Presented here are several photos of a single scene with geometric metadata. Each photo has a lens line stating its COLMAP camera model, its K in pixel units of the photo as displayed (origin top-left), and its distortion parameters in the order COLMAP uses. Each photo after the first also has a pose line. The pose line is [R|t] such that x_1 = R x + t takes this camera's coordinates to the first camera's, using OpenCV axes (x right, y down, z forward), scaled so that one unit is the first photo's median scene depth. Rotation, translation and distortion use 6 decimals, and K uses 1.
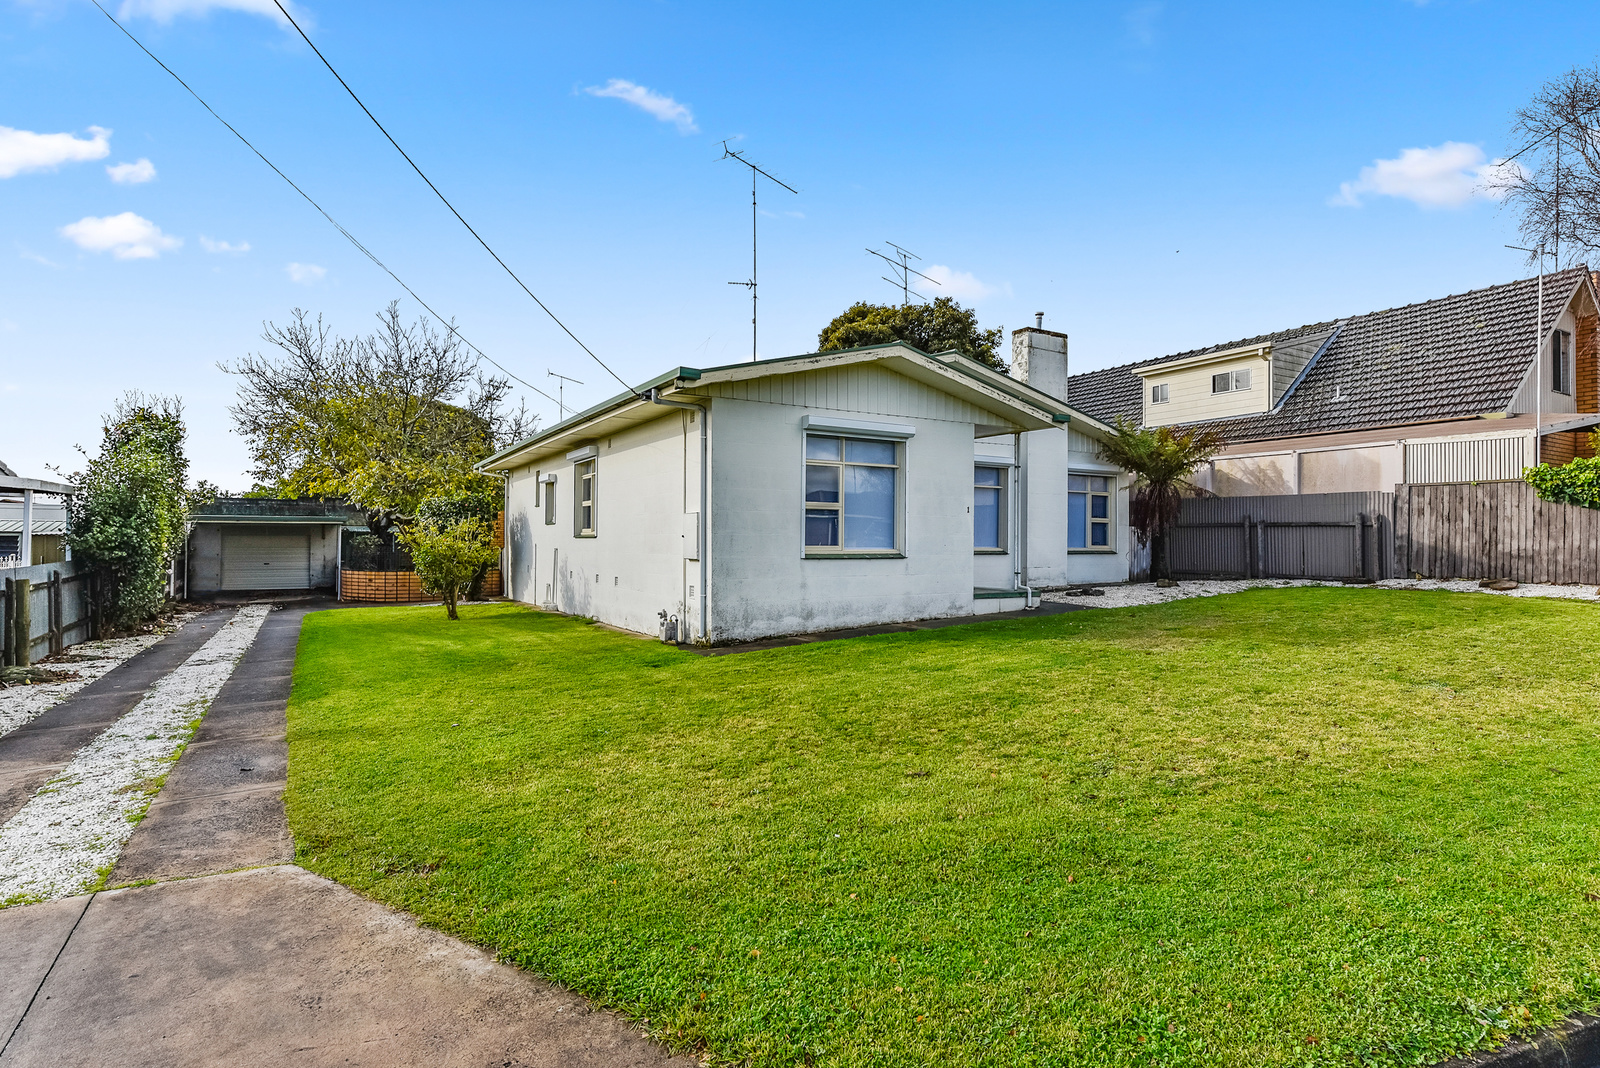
lens RADIAL K [[825.8, 0, 800.6], [0, 825.8, 527.6], [0, 0, 1]] dist [0.002544, 0.000094]
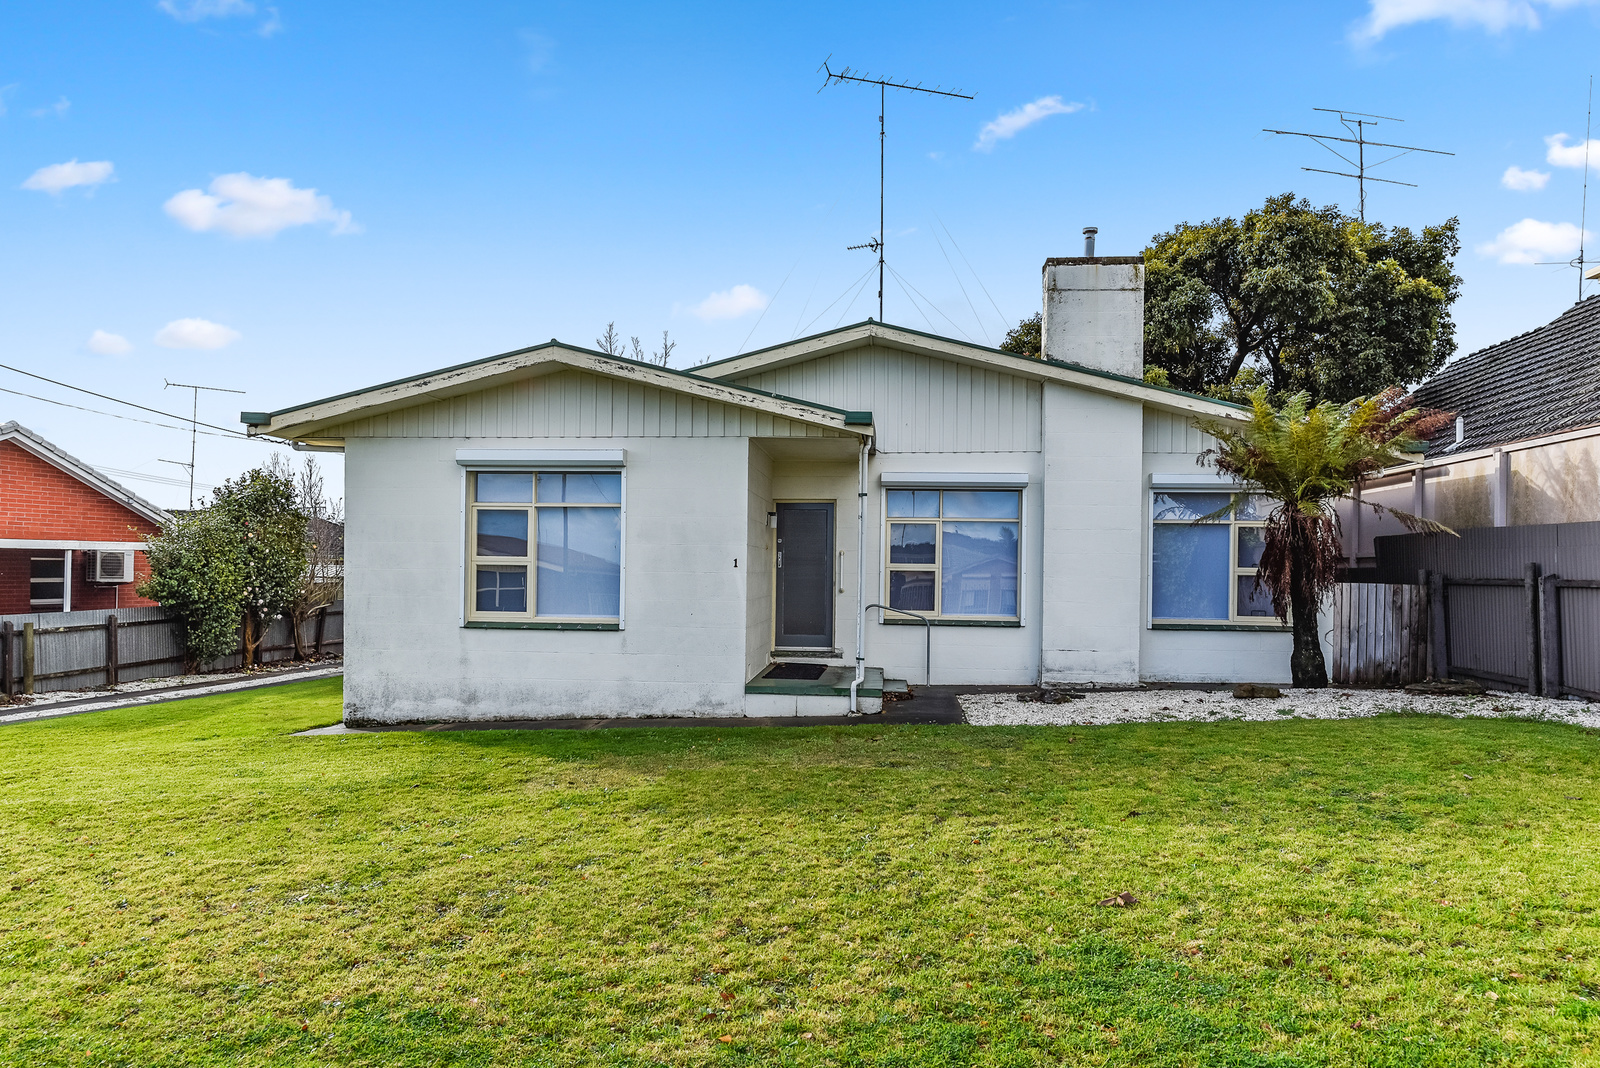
lens RADIAL K [[1107.5, 0, 800.5], [0, 1107.5, 545.5], [0, 0, 1]] dist [0.010451, 0.000941]
pose [[0.797009, -0.009718, -0.603890, 0.823141], [0.001094, 0.999892, -0.014646, -0.022876], [0.603967, 0.011012, 0.796933, 0.305585]]
